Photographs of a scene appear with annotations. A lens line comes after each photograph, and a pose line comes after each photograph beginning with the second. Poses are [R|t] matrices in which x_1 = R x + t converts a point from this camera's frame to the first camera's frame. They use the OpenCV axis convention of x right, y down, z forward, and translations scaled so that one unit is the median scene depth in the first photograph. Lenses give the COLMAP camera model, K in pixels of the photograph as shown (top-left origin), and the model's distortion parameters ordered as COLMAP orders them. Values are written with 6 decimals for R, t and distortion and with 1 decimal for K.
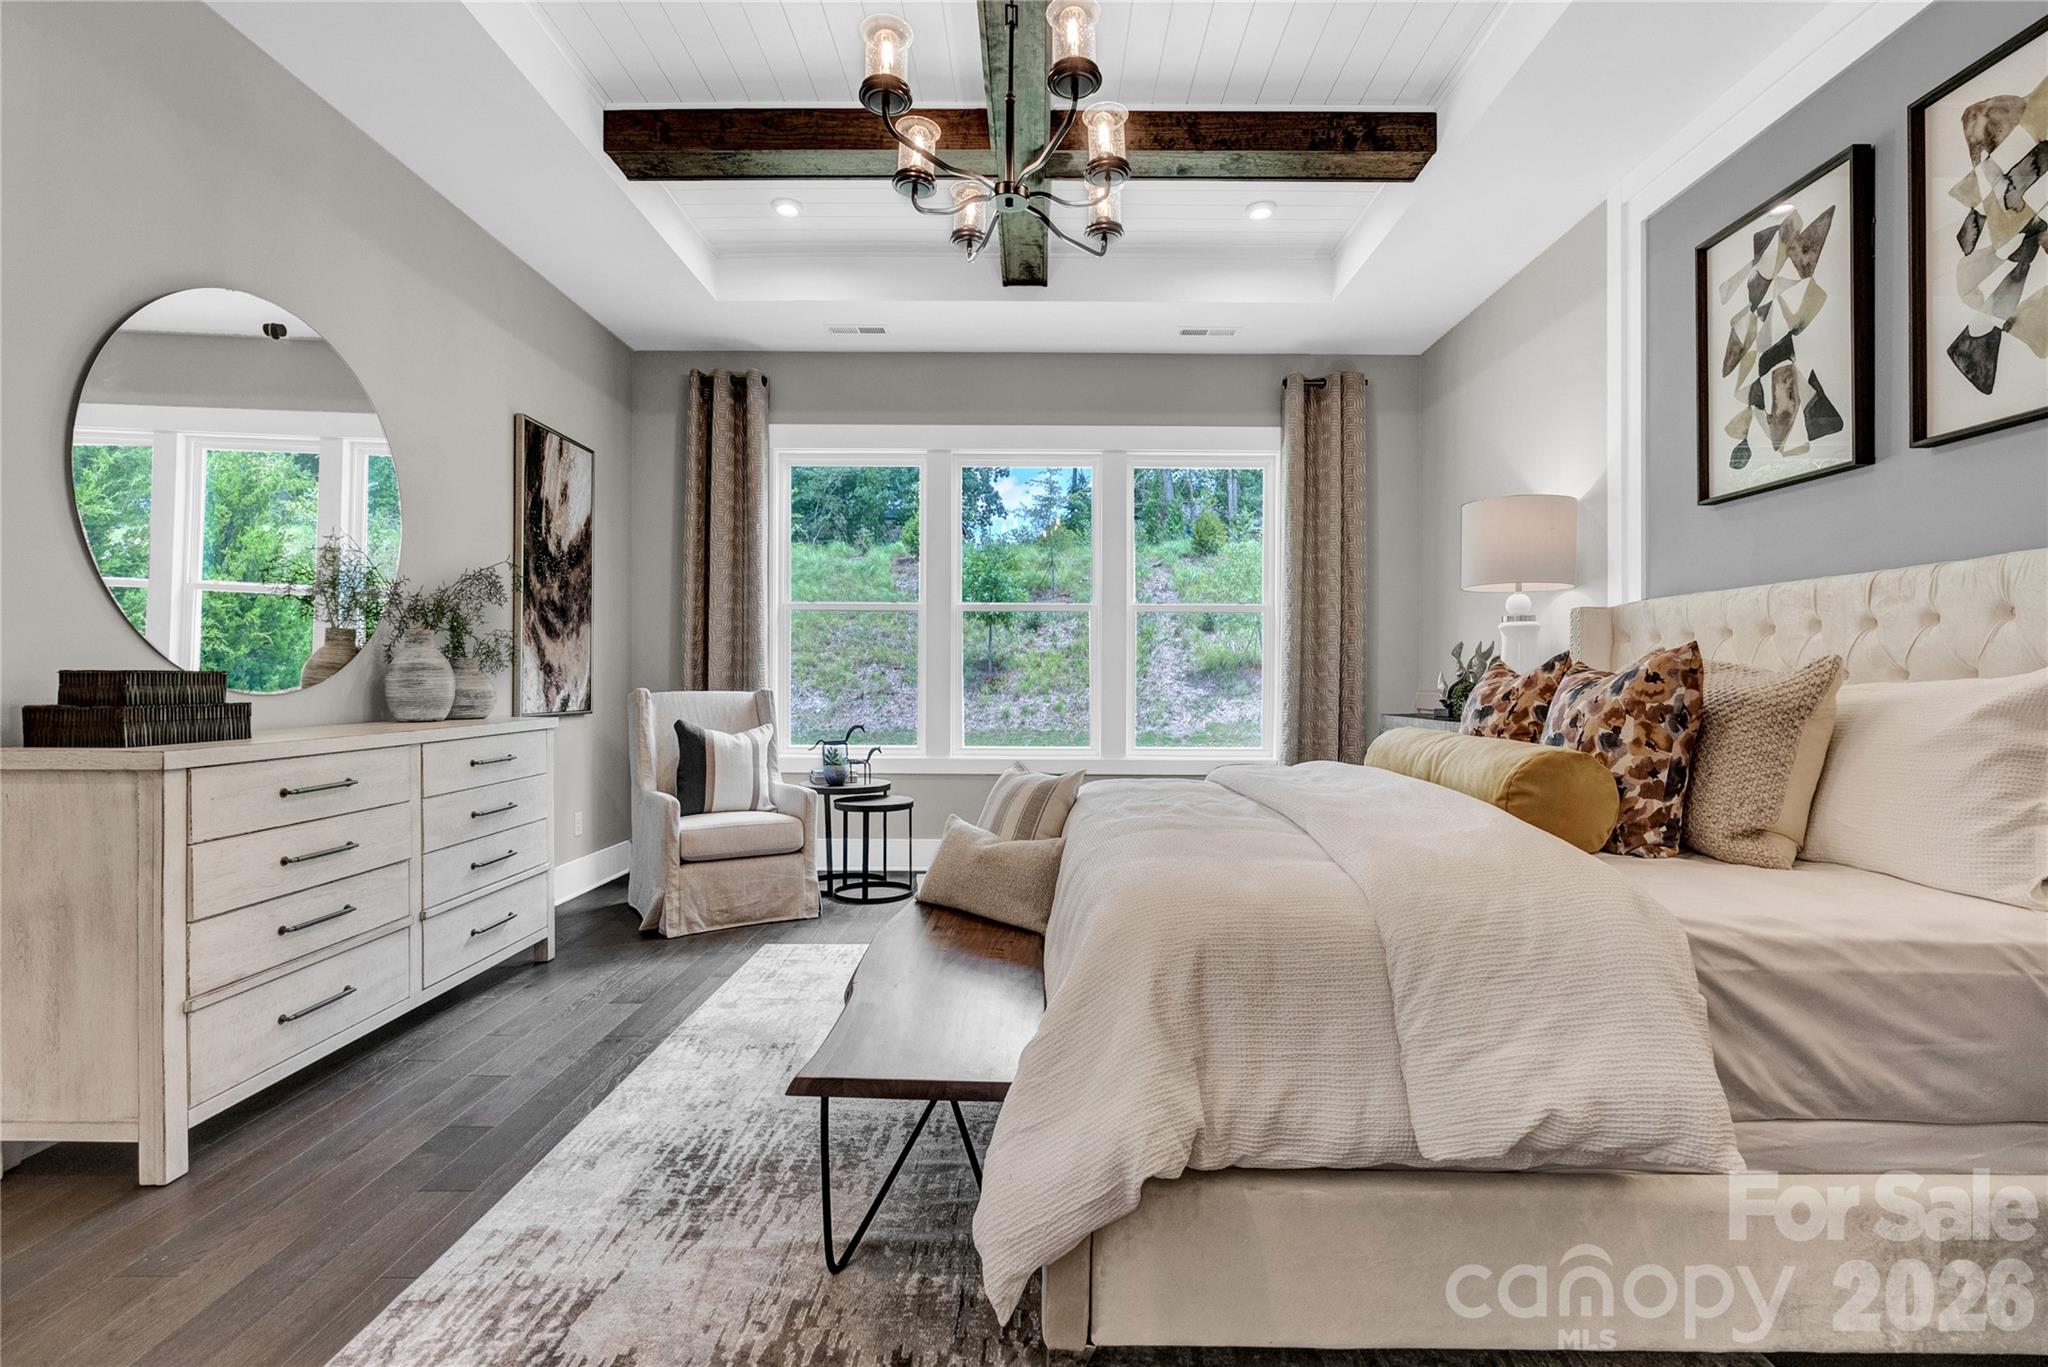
lens RADIAL K [[959.1, 0, 1031.4], [0, 959.1, 677.0], [0, 0, 1]] dist [-0.010677, 0.003066]
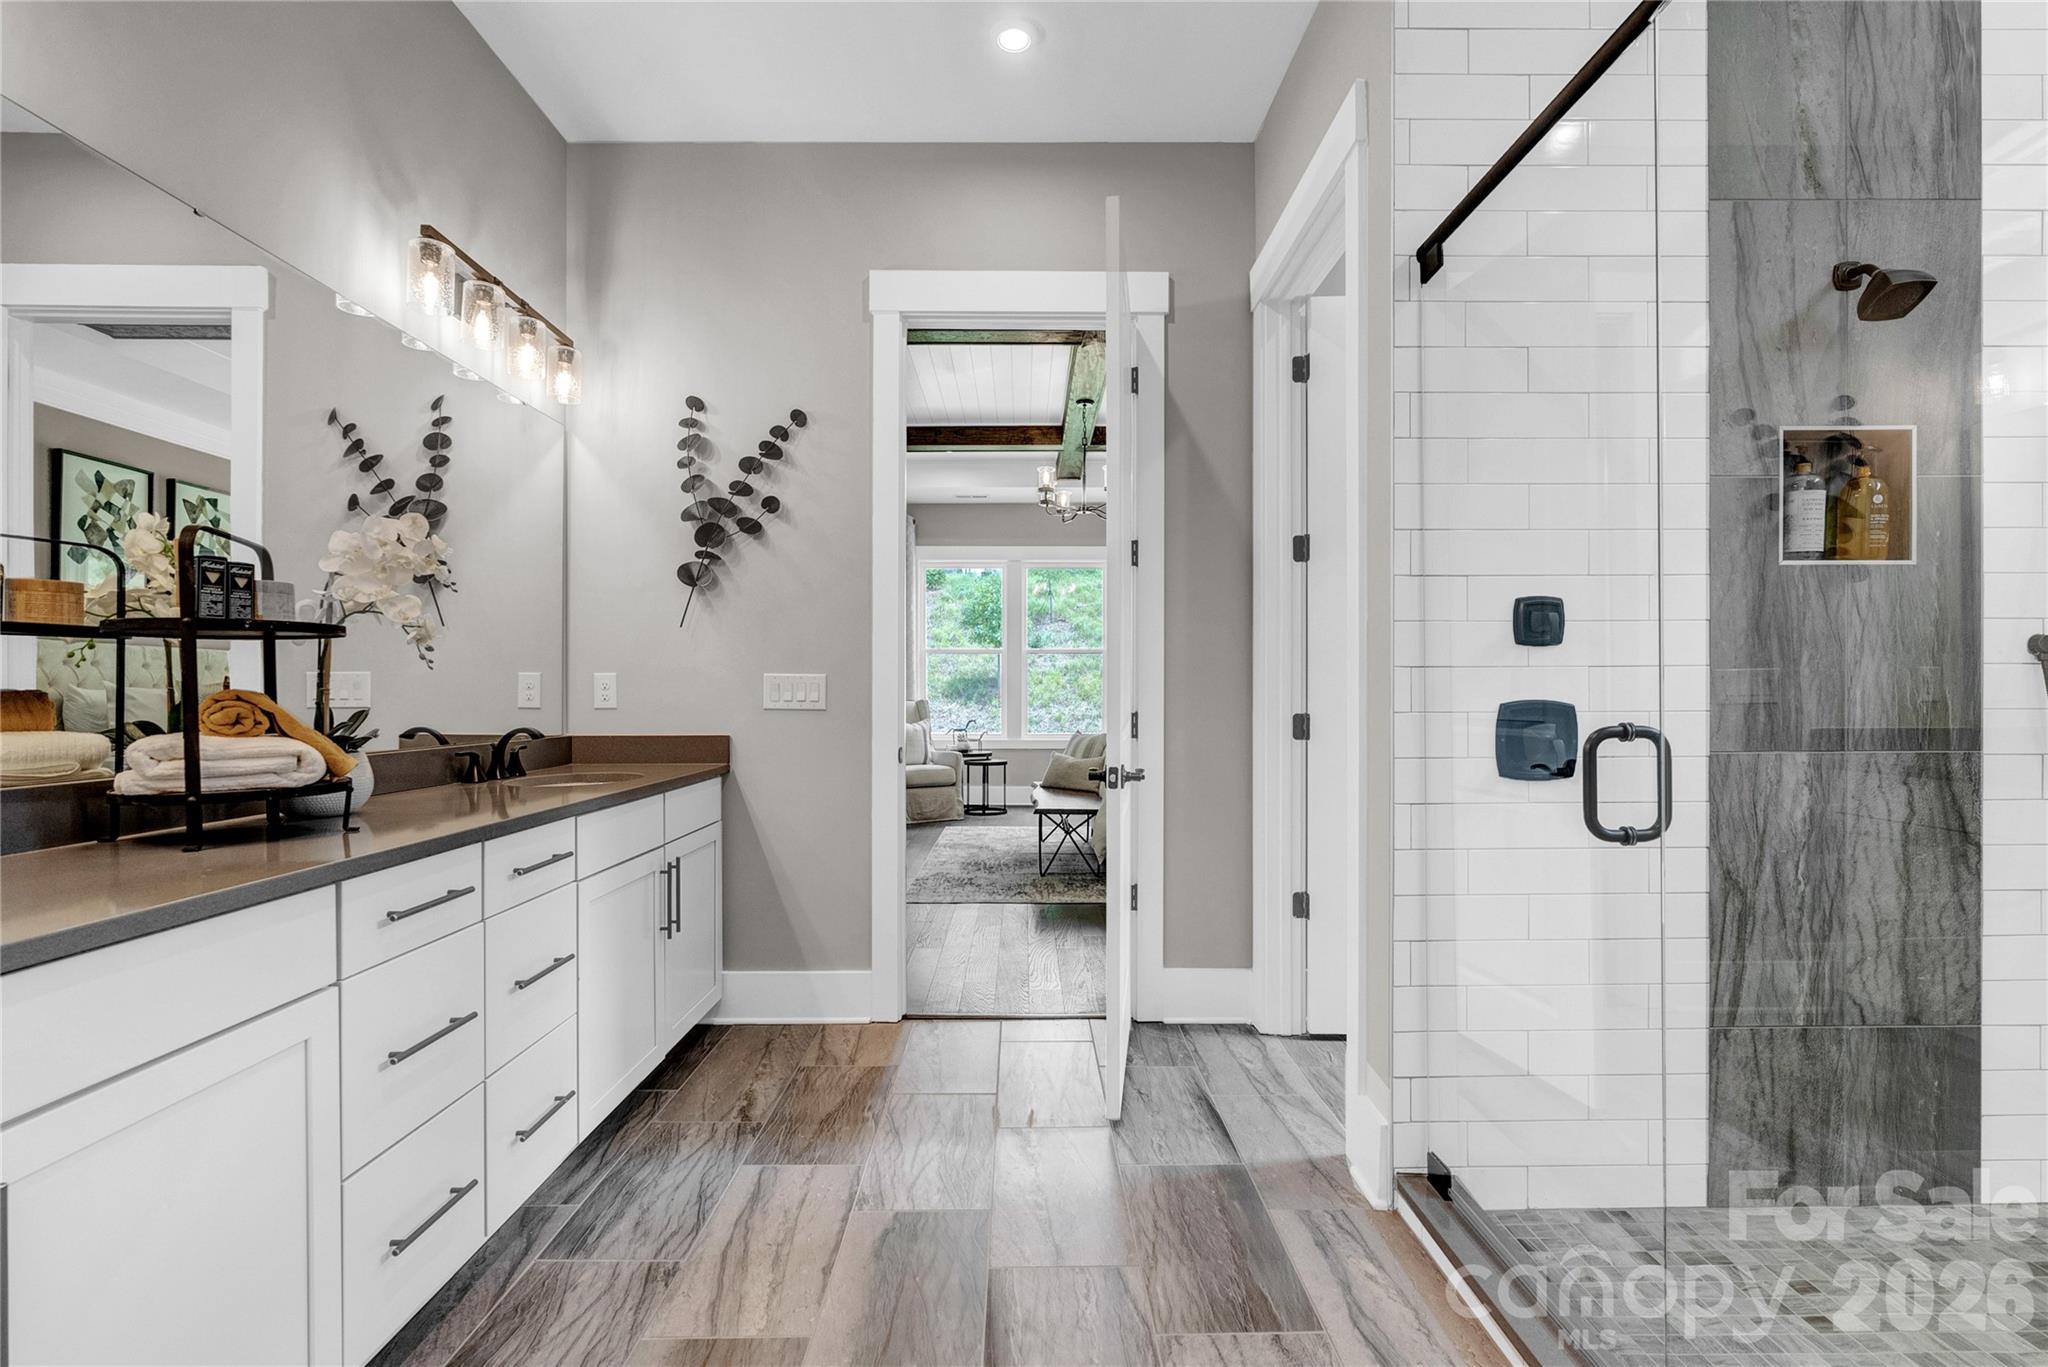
lens RADIAL K [[959.1, 0, 1030.0], [0, 959.1, 690.7], [0, 0, 1]] dist [-0.010677, 0.003066]
pose [[0.999906, -0.003648, 0.013190, -0.169409], [0.003674, 0.999991, -0.001905, 0.000063], [-0.013183, 0.001953, 0.999911, -1.342257]]
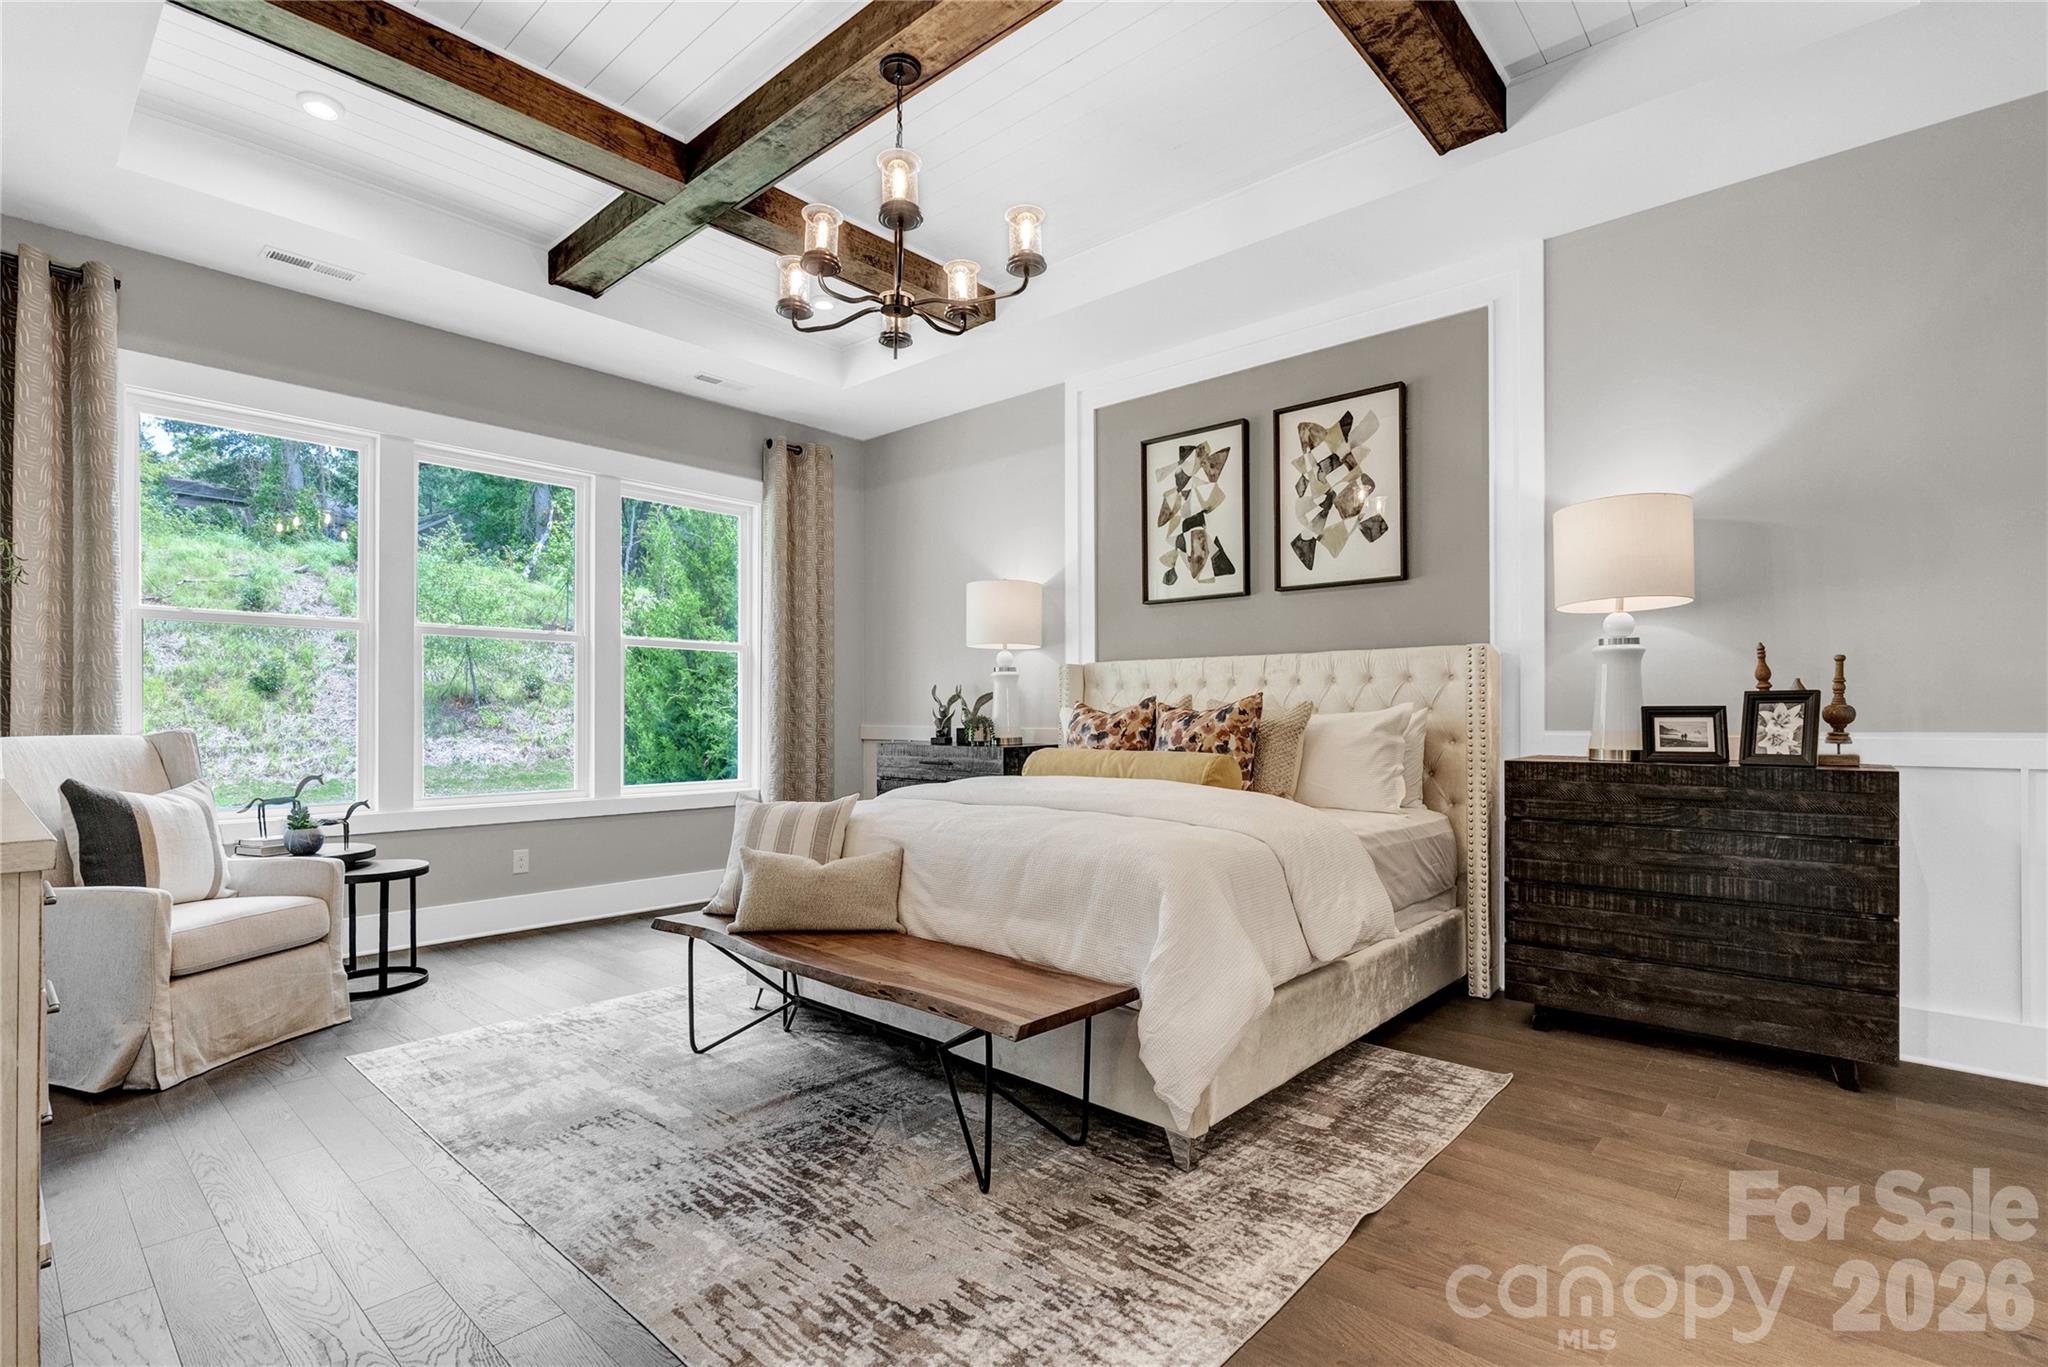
lens RADIAL K [[959.1, 0, 1065.8], [0, 959.1, 711.7], [0, 0, 1]] dist [-0.010677, 0.003066]
pose [[0.646554, -0.002470, 0.762865, -0.653326], [0.001993, 0.999997, 0.001548, -0.002826], [-0.762866, 0.000520, 0.646557, 0.068312]]
